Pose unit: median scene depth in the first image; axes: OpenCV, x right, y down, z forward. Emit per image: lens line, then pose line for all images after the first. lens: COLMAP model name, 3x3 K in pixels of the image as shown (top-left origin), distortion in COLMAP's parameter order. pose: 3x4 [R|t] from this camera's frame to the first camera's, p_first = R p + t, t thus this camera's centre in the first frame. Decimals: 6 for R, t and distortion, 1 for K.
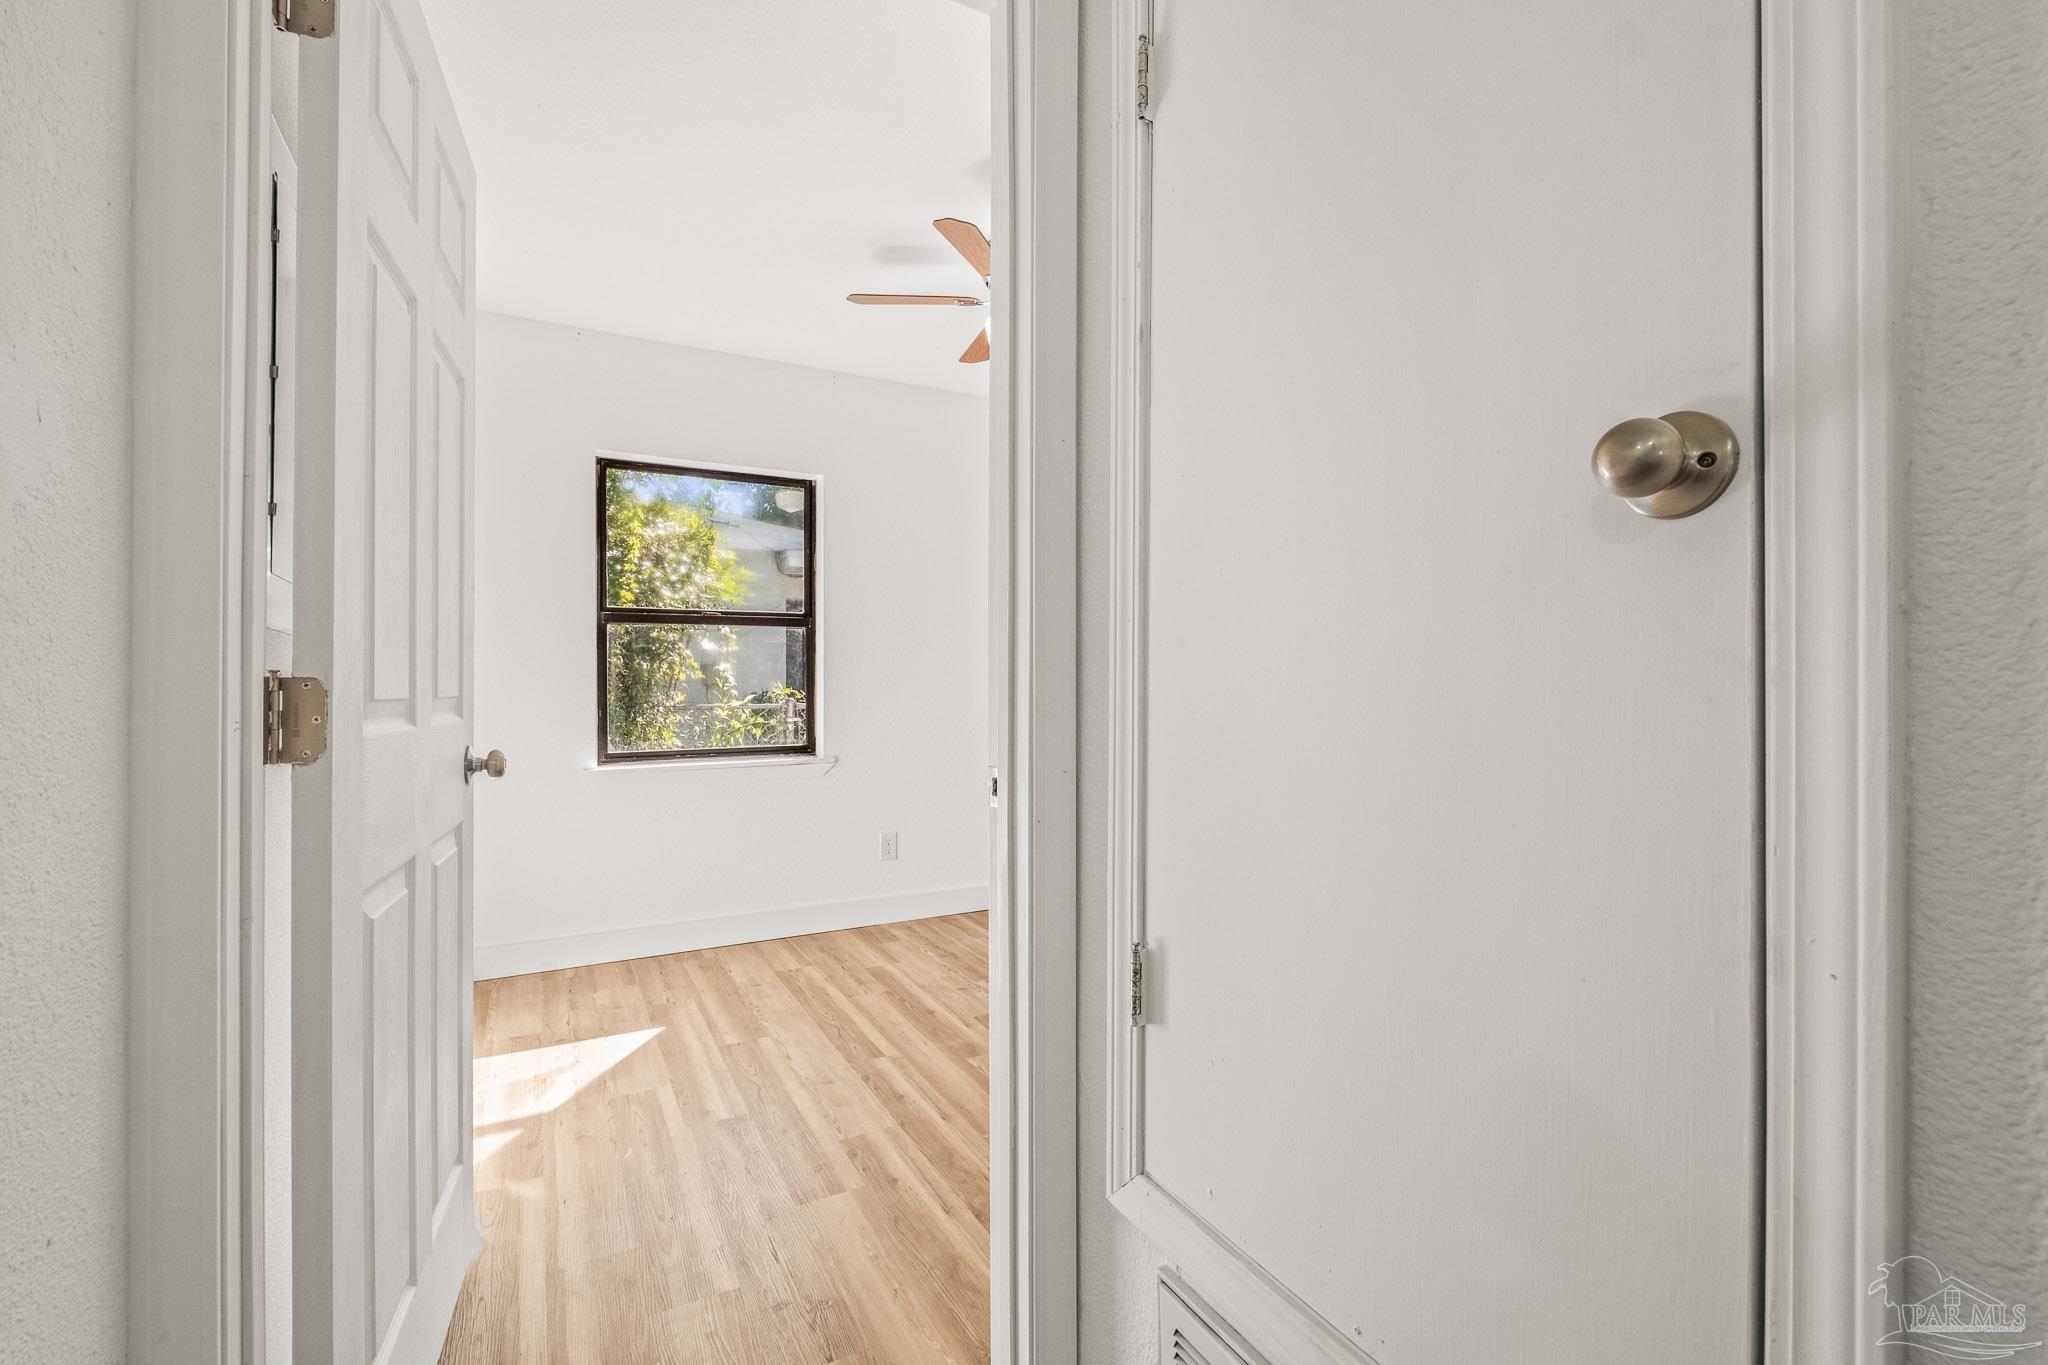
lens RADIAL K [[892.0, 0, 1031.6], [0, 892.0, 677.3], [0, 0, 1]] dist [0.006676, -0.005432]
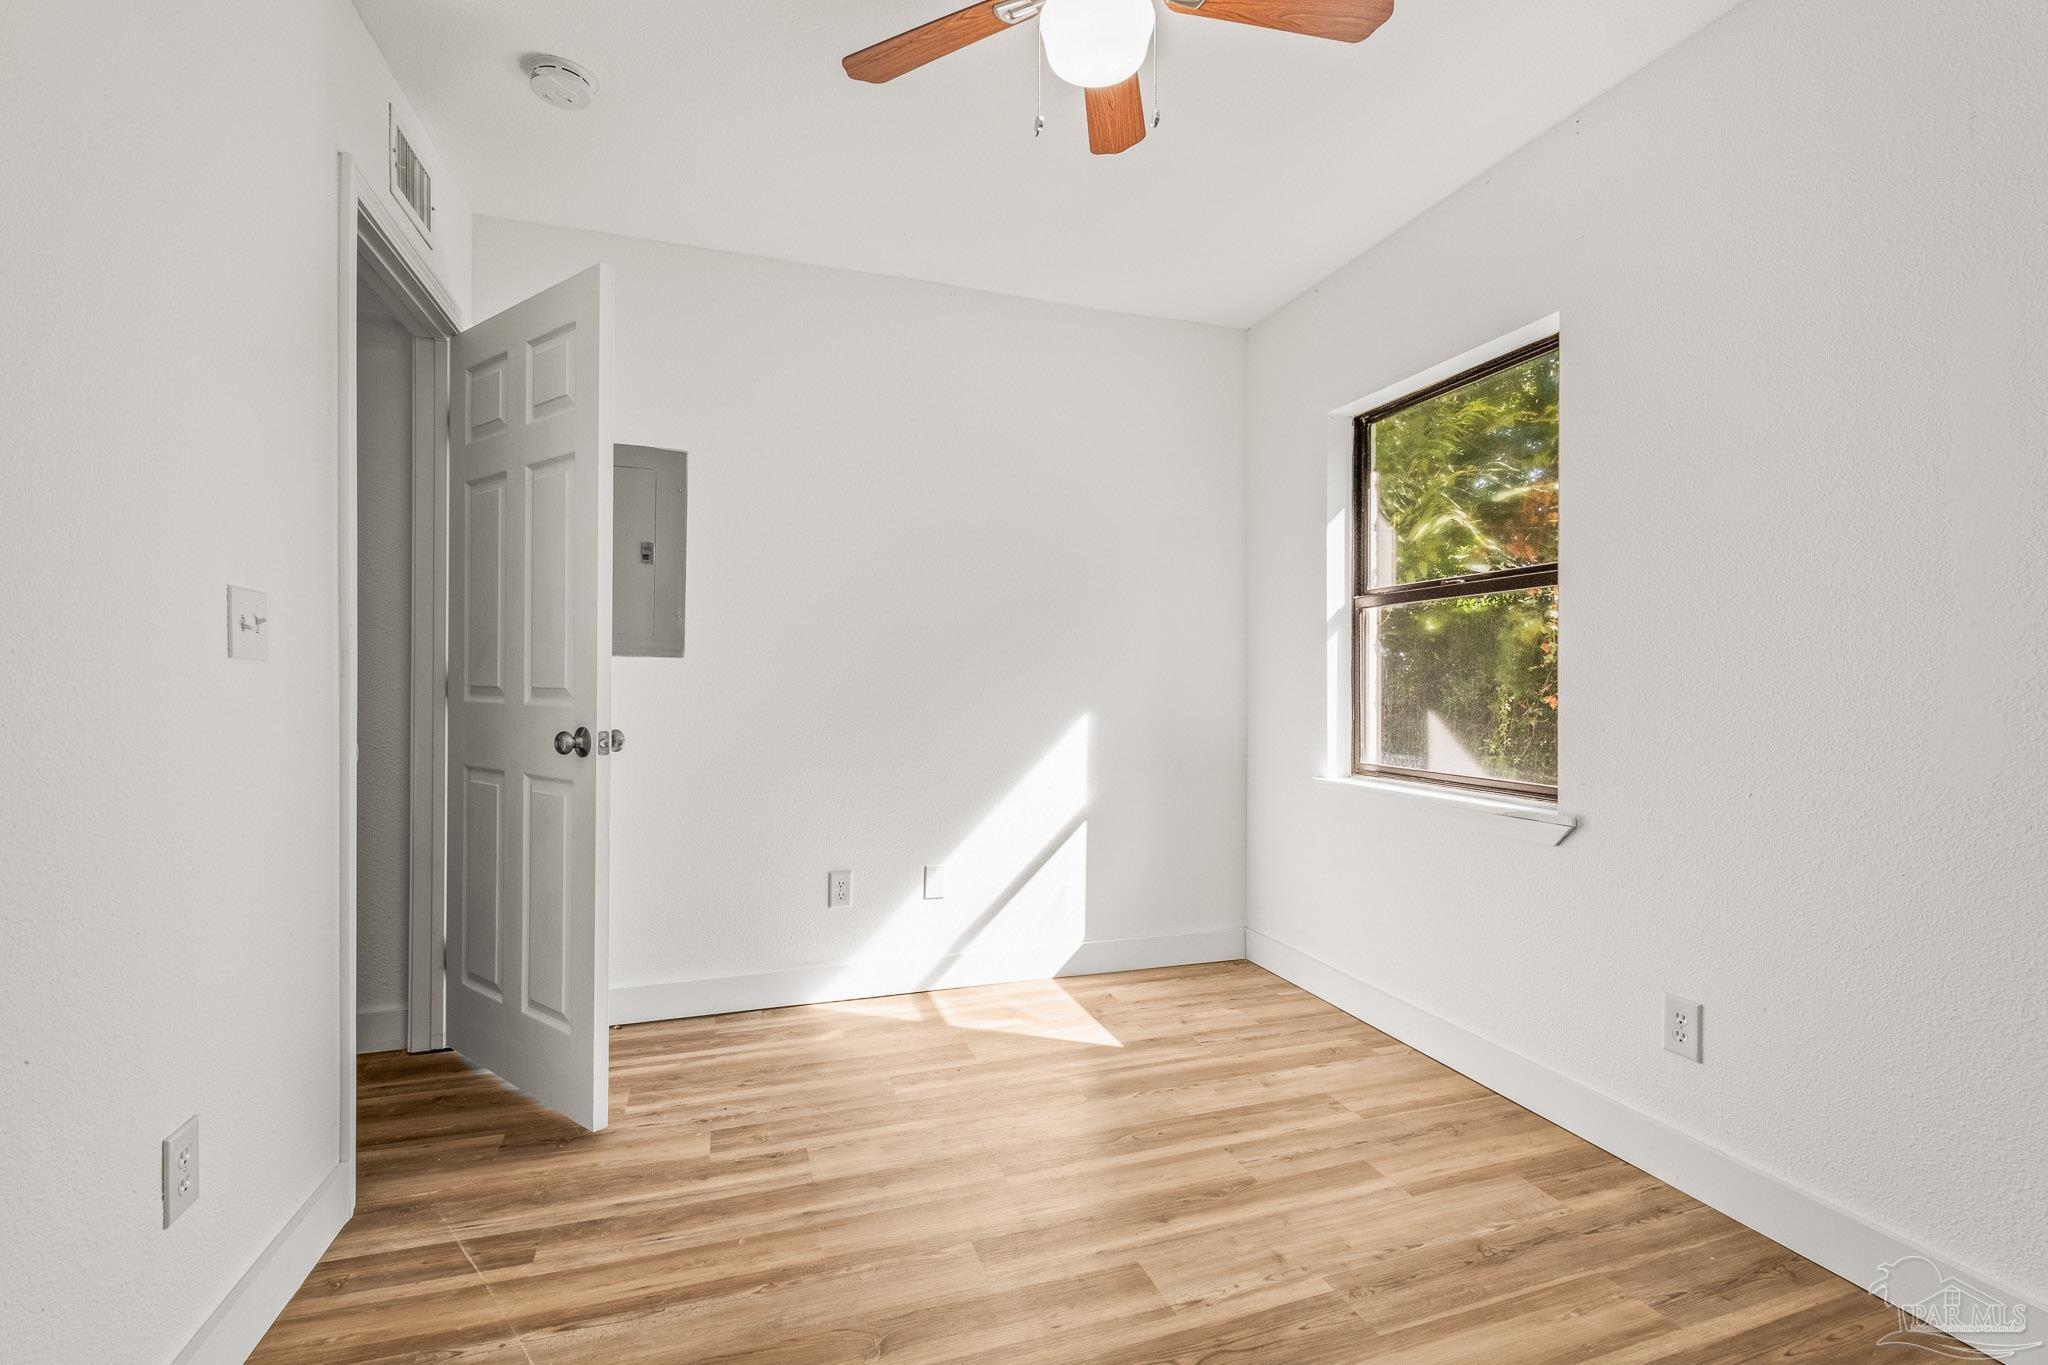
lens RADIAL K [[892.0, 0, 1025.4], [0, 892.0, 674.2], [0, 0, 1]] dist [0.006676, -0.005432]
pose [[-0.196328, -0.013034, -0.980452, 0.464074], [0.007351, 0.999864, -0.014764, 0.013022], [0.980511, -0.010106, -0.196206, 0.951431]]
